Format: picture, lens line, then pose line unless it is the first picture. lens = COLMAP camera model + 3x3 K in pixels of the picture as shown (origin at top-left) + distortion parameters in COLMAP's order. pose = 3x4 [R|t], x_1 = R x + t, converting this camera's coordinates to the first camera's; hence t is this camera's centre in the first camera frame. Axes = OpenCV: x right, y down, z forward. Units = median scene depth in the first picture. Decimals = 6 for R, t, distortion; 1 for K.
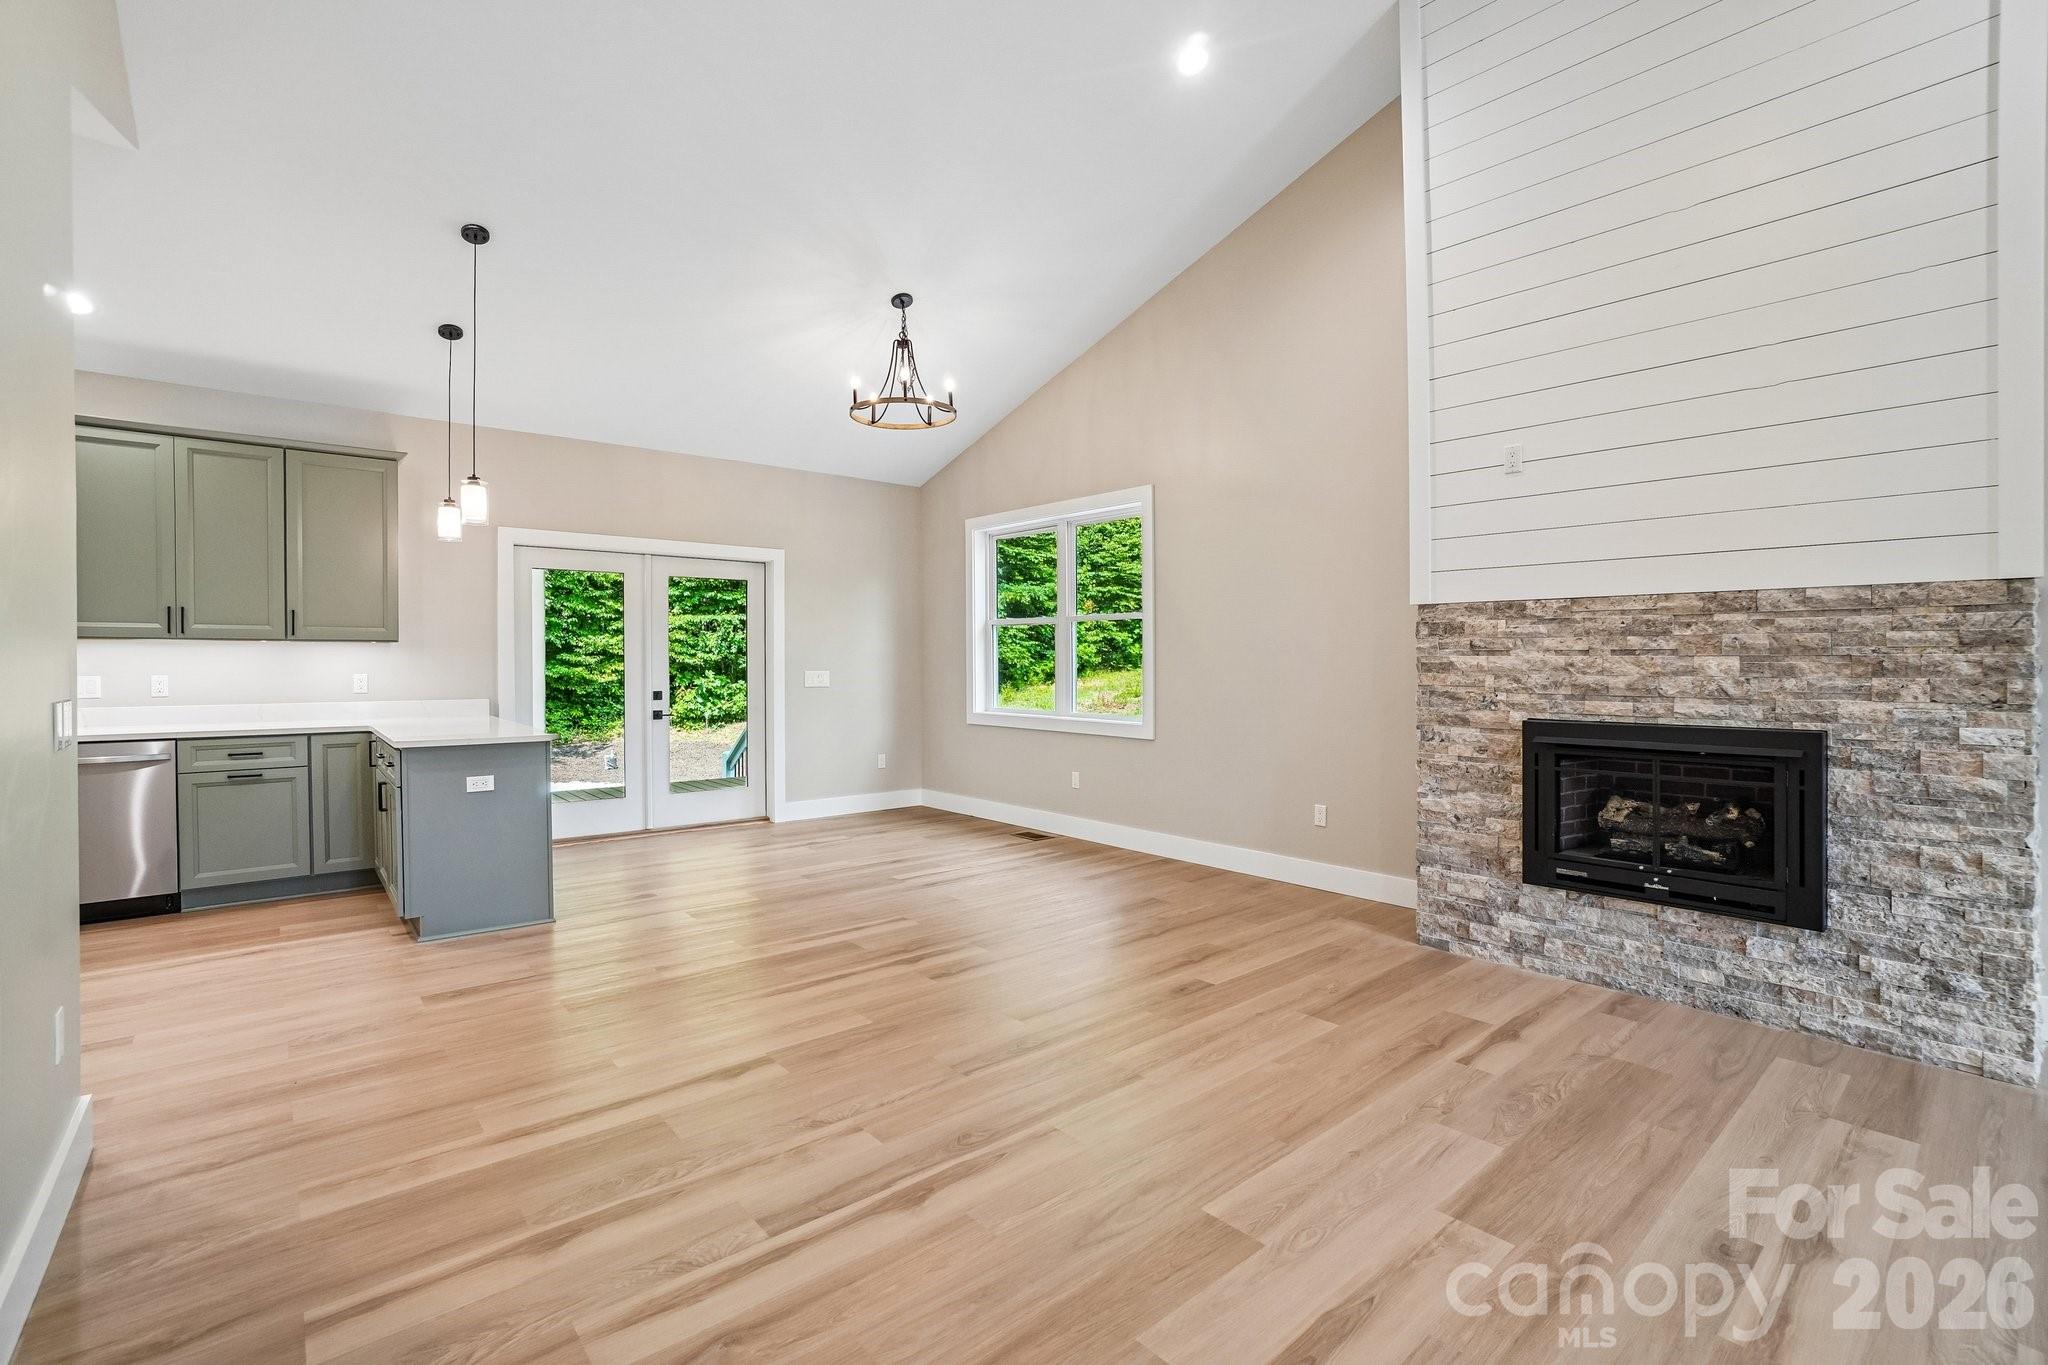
lens RADIAL K [[918.0, 0, 1009.4], [0, 918.0, 650.6], [0, 0, 1]] dist [-0.064082, 0.021200]
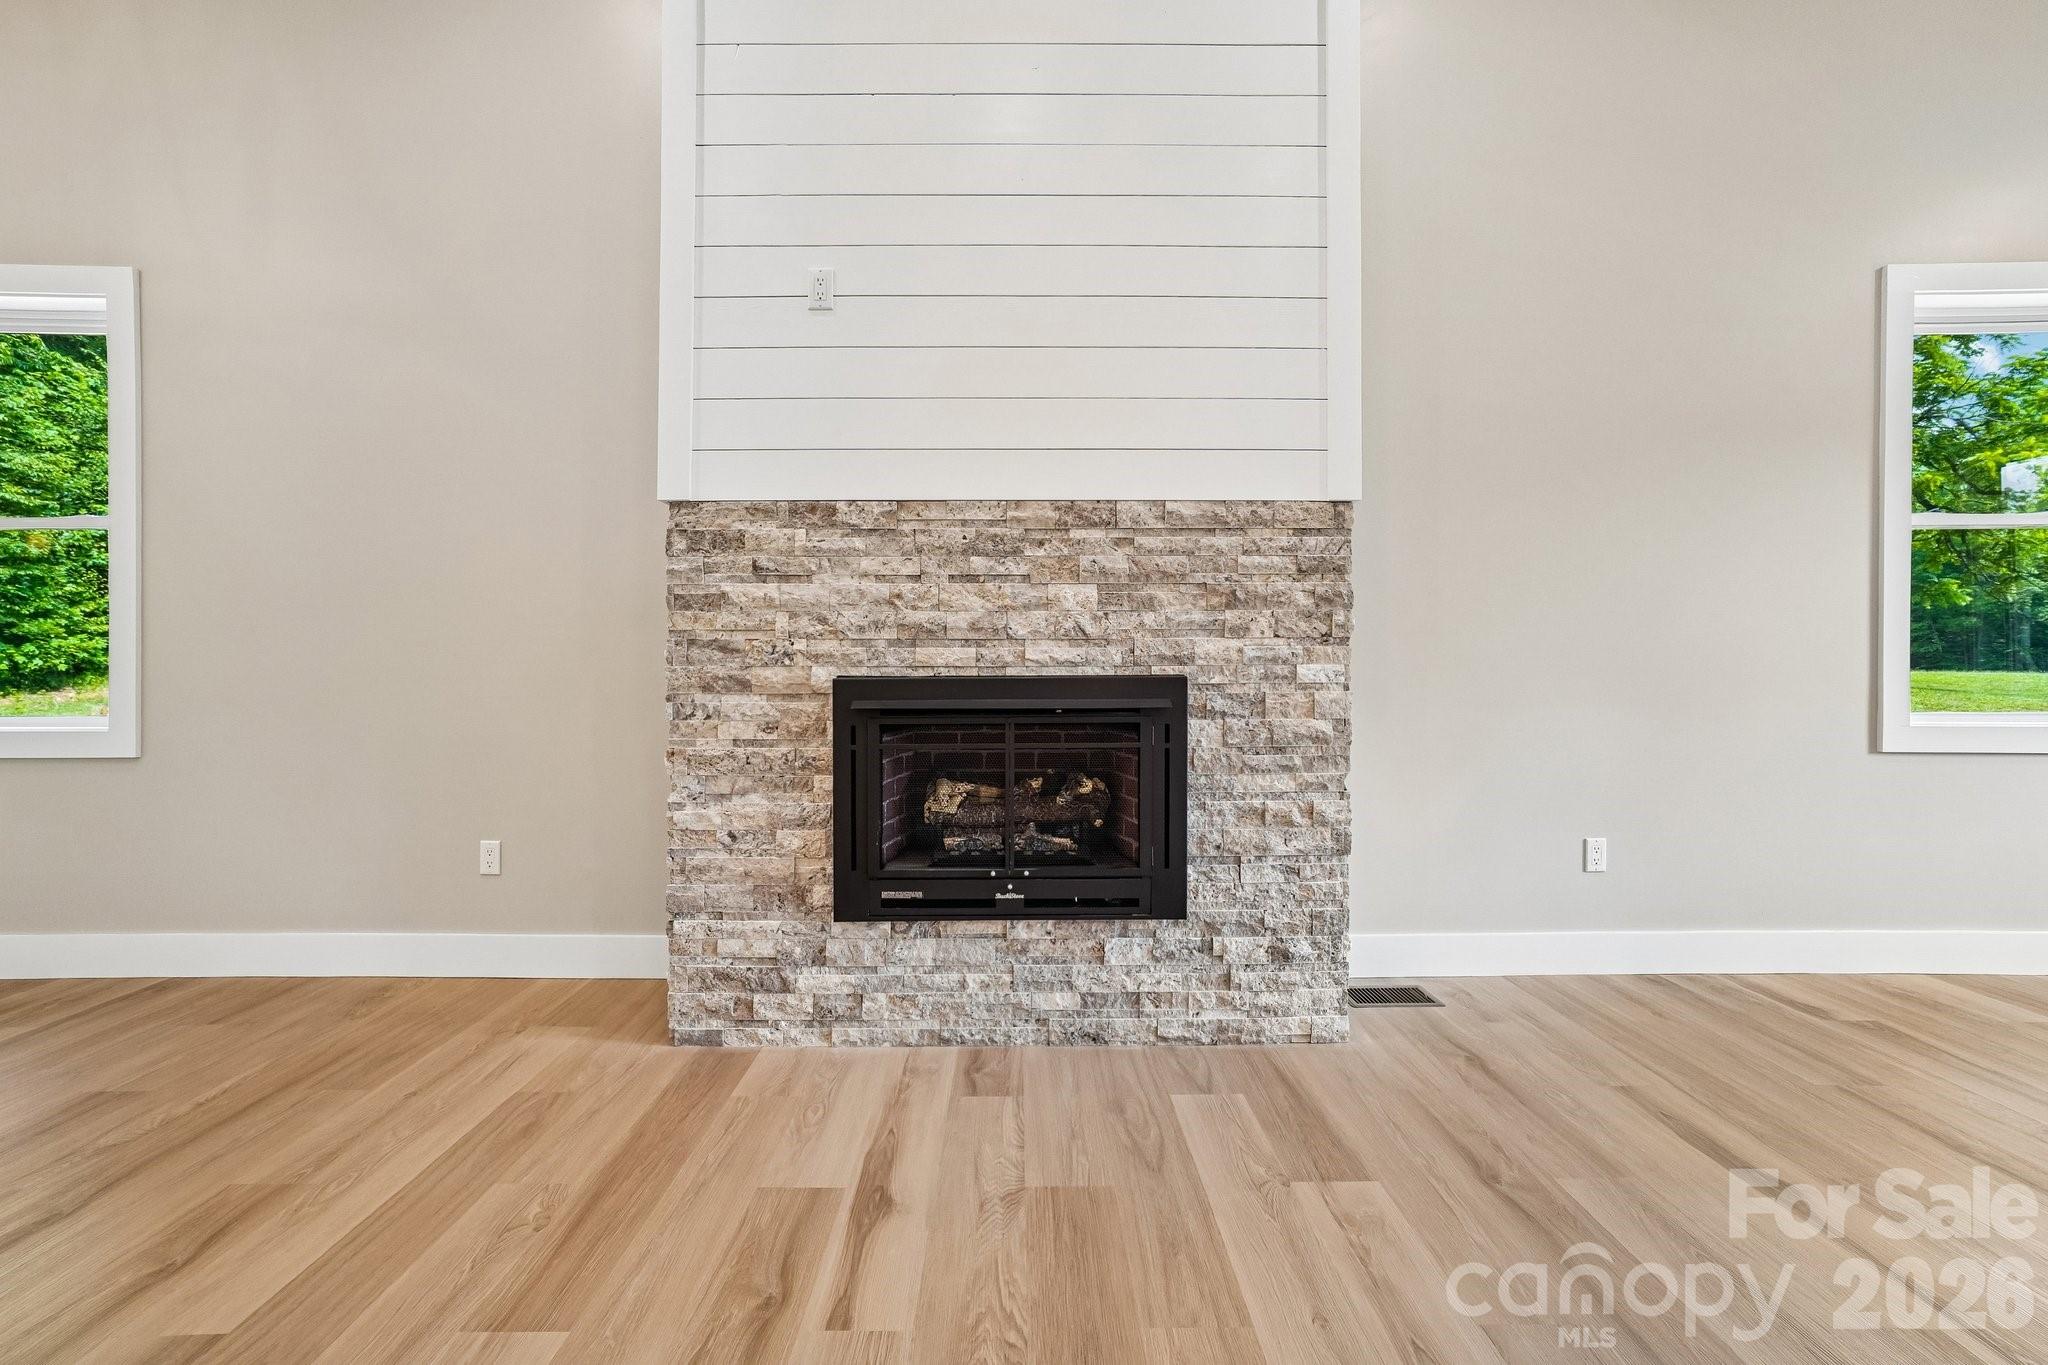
lens RADIAL K [[904.8, 0, 1022.8], [0, 904.8, 671.2], [0, 0, 1]] dist [-0.029886, 0.016166]
pose [[0.634533, -0.002159, 0.772893, 0.136785], [-0.005927, 0.999953, 0.007659, 0.063923], [-0.772873, -0.009441, 0.634490, 0.451038]]
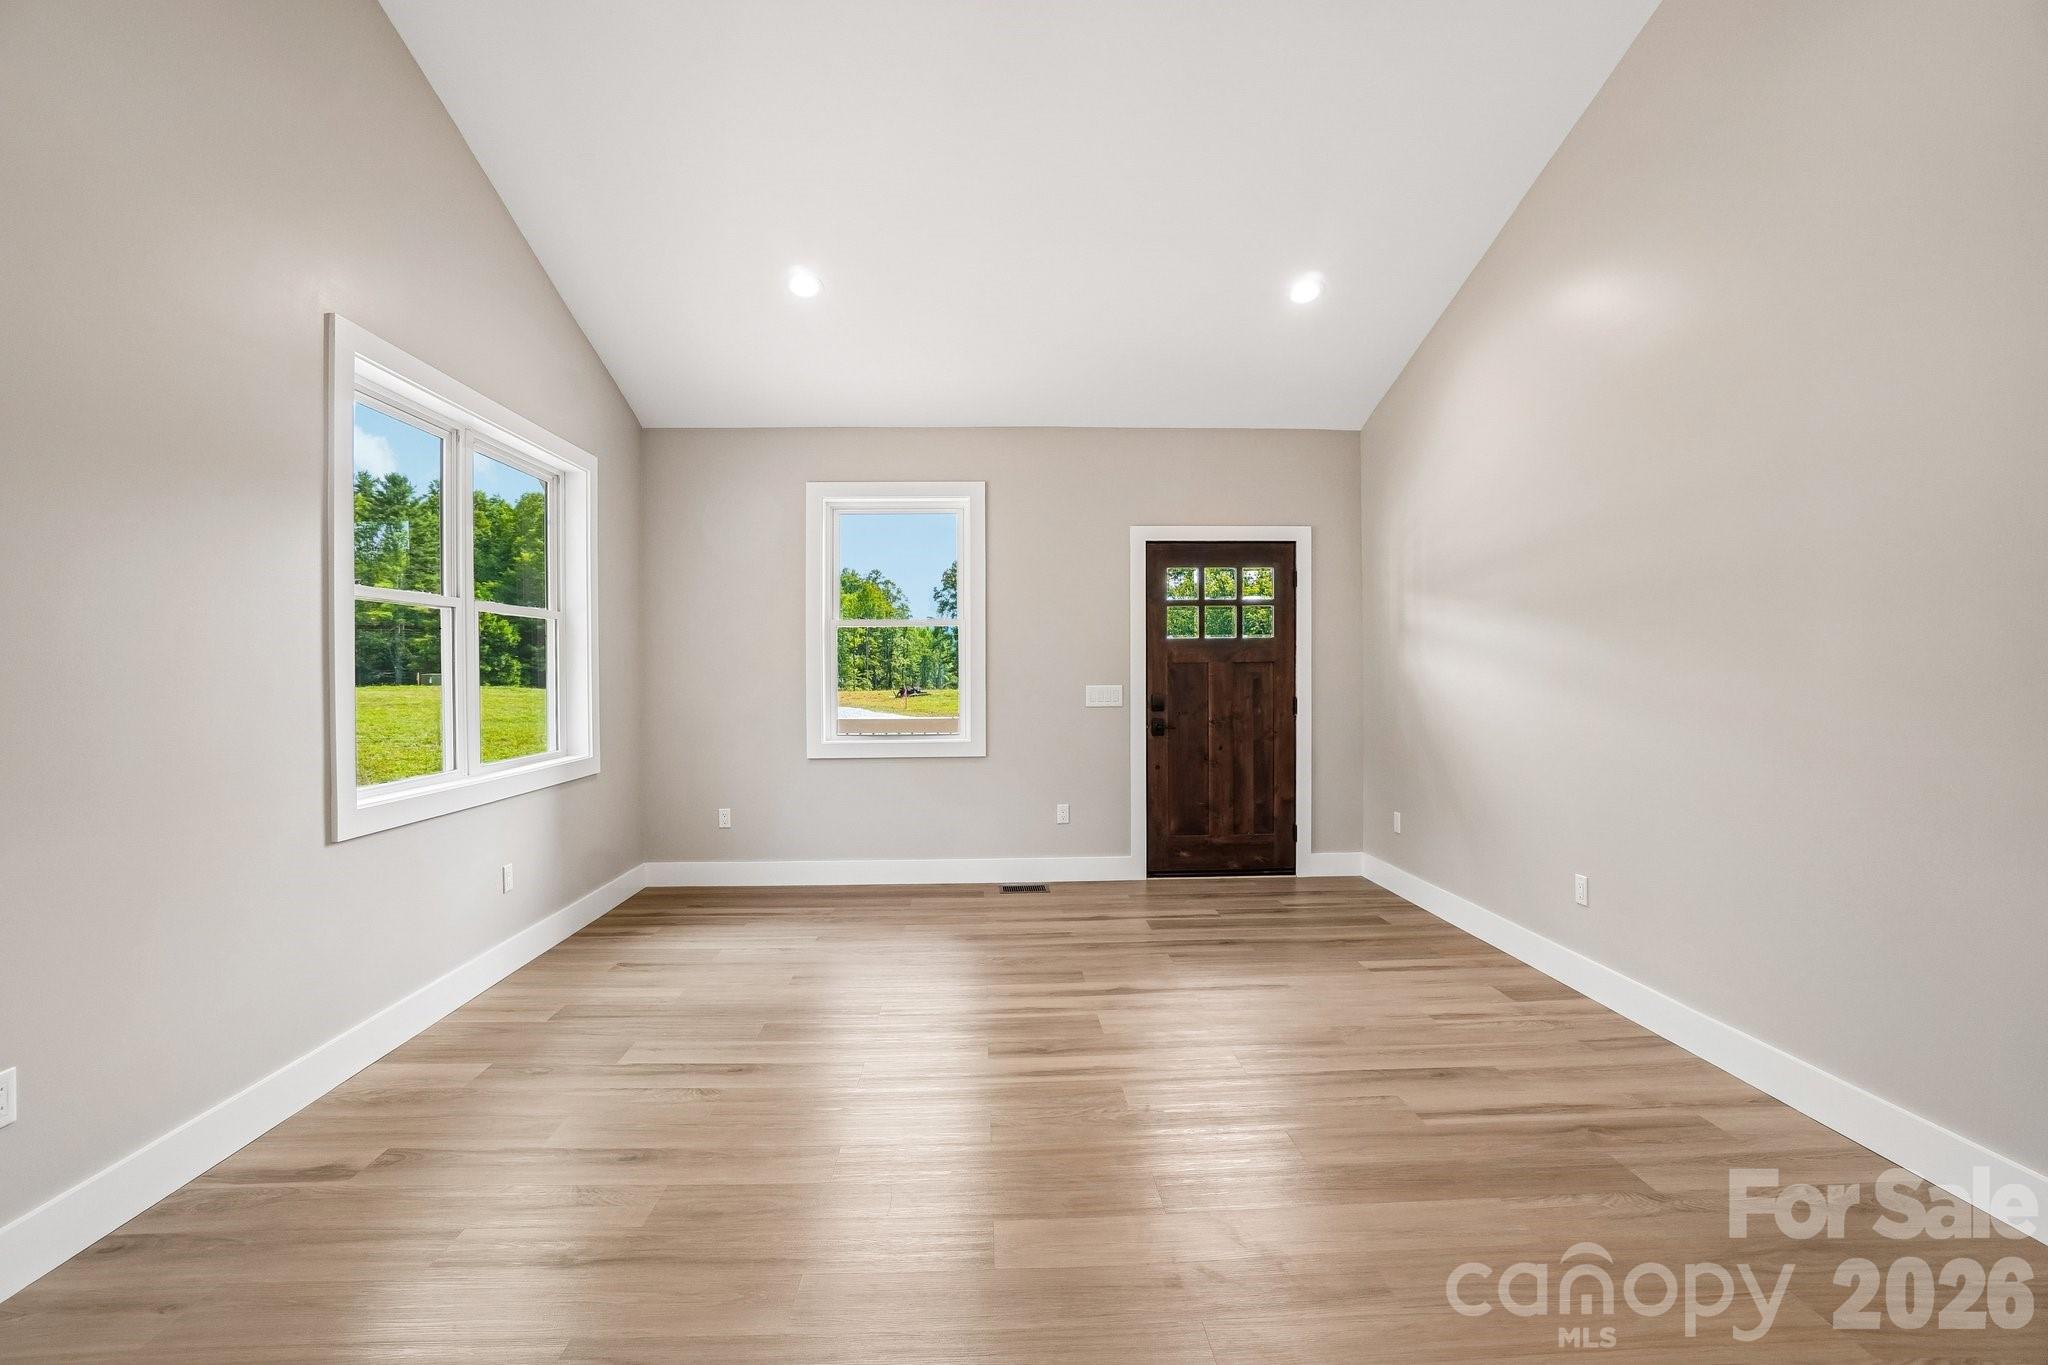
lens RADIAL K [[919.1, 0, 1009.0], [0, 919.1, 680.1], [0, 0, 1]] dist [-0.056430, 0.023636]
pose [[-0.787924, -0.000454, 0.615772, 0.361414], [-0.000135, 1.000000, 0.000564, 0.004762], [-0.615772, 0.000361, -0.787924, 0.605235]]
